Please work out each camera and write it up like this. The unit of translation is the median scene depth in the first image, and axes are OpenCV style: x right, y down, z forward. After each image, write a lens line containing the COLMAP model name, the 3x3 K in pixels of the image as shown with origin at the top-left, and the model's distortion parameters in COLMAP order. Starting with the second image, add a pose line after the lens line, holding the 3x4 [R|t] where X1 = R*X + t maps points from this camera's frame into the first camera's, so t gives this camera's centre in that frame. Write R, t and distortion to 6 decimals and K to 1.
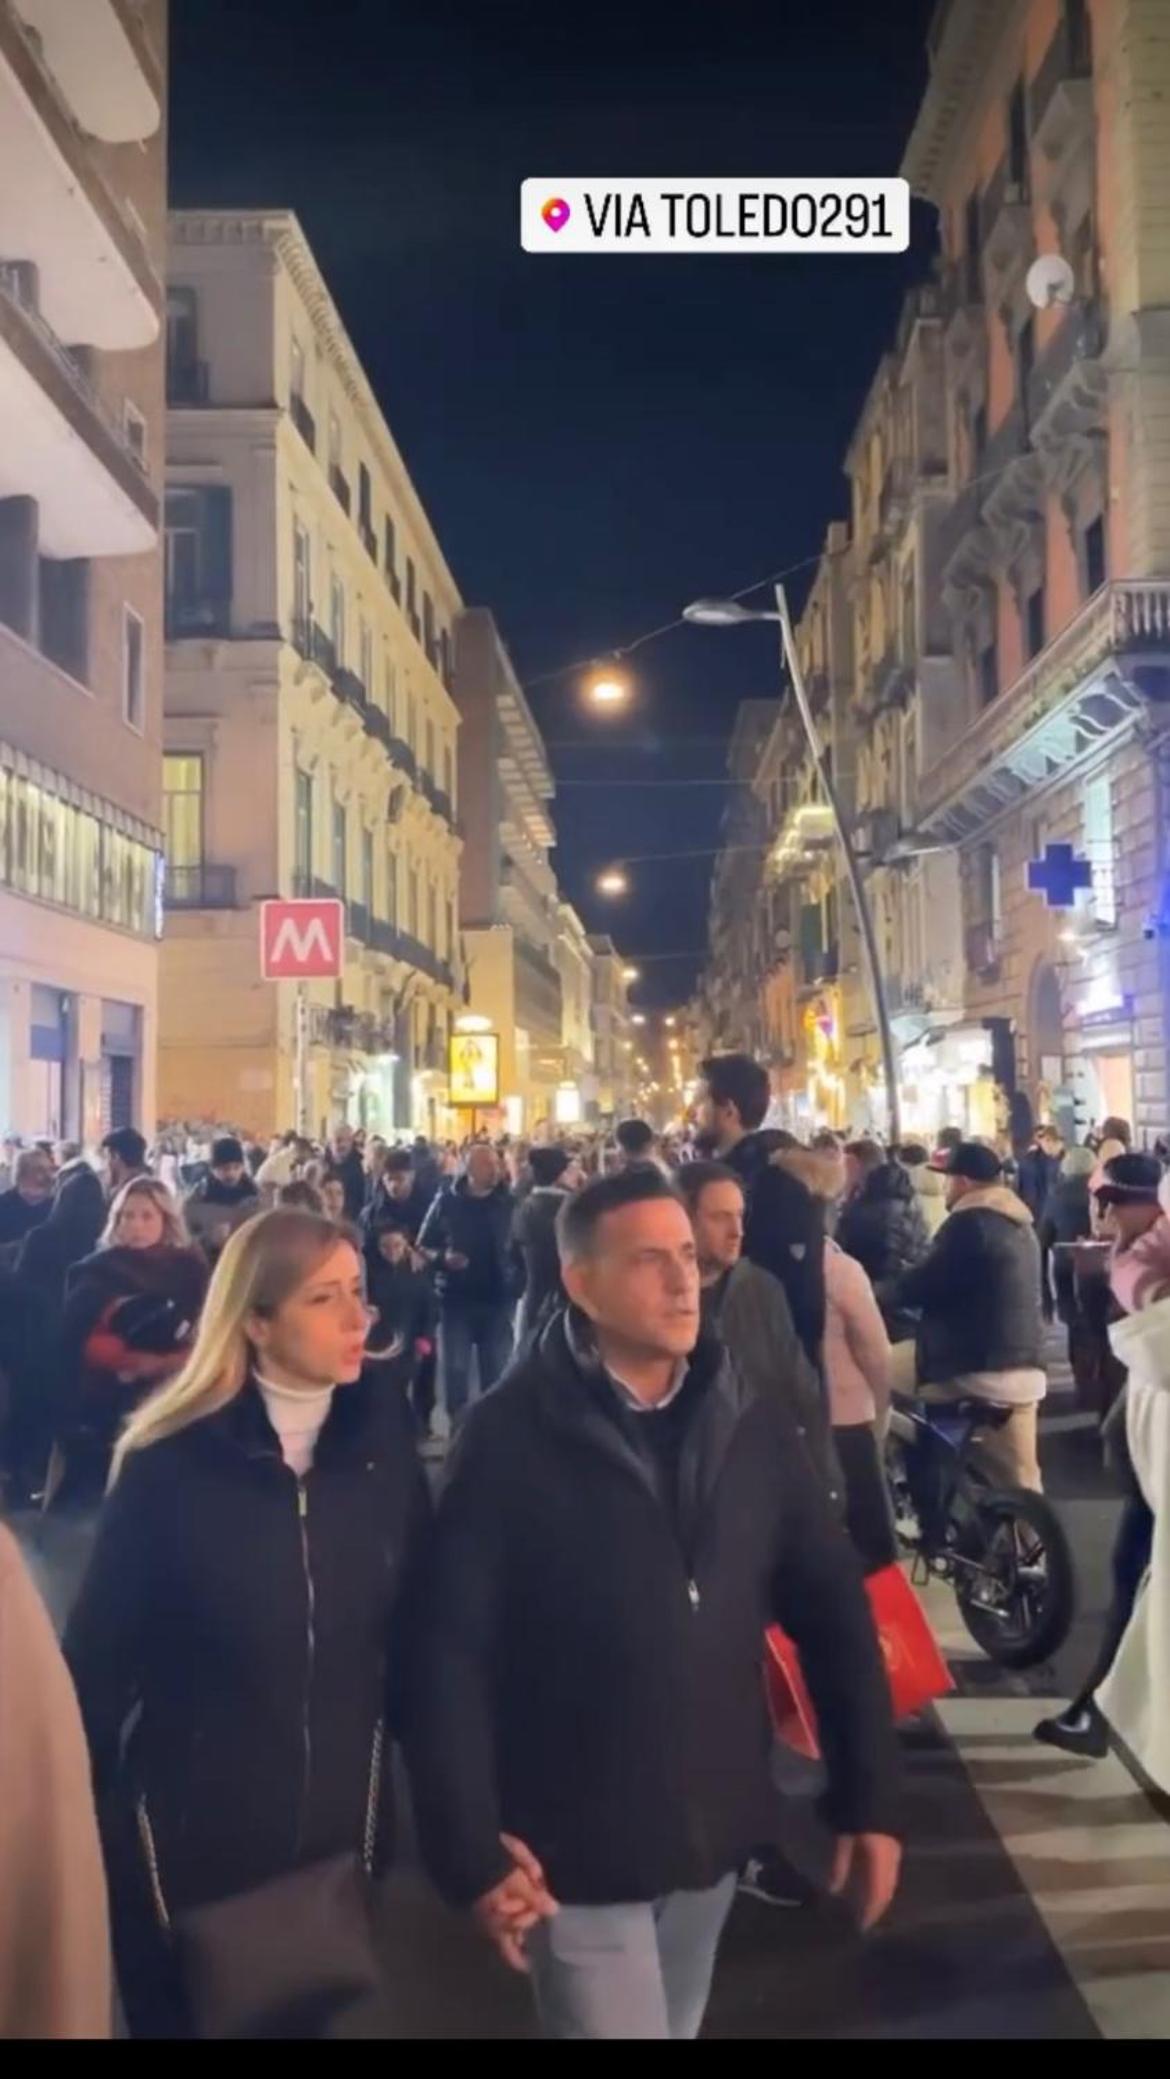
lens RADIAL K [[1612.7, 0, 585.0], [0, 1612.7, 1039.5], [0, 0, 1]] dist [0.006908, 0.002307]
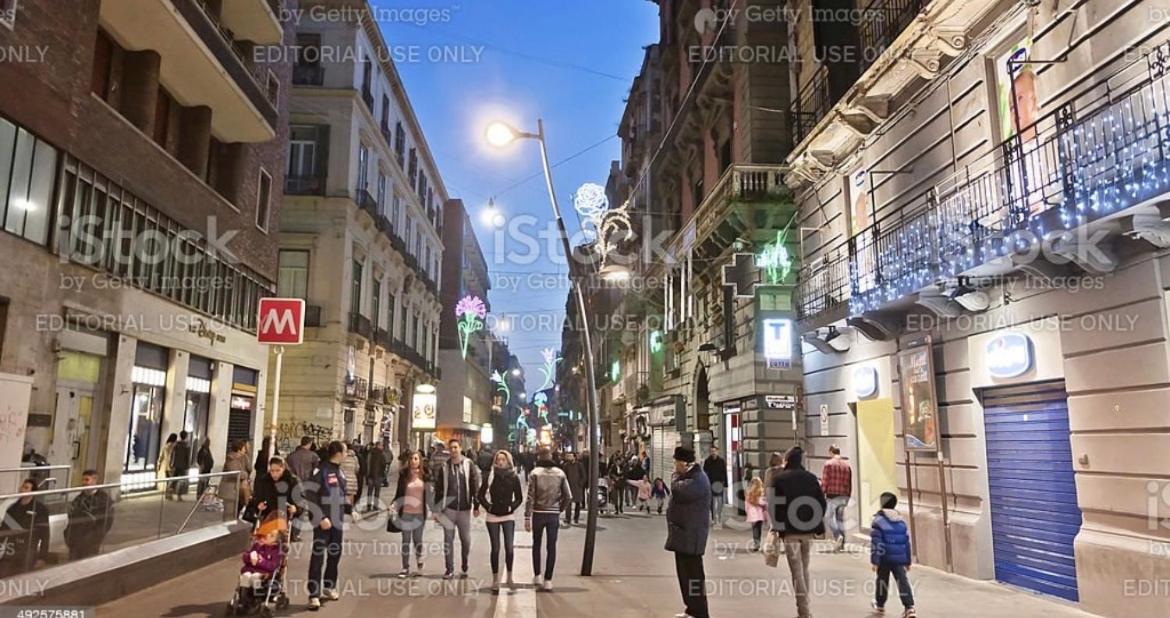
lens RADIAL K [[669.8, 0, 585.0], [0, 669.8, 309.0], [0, 0, 1]] dist [-0.001594, -0.000105]
pose [[0.995173, 0.062952, 0.075278, 0.058613], [-0.050542, 0.986355, -0.156685, 0.013575], [-0.084115, 0.152124, 0.984776, 0.147196]]
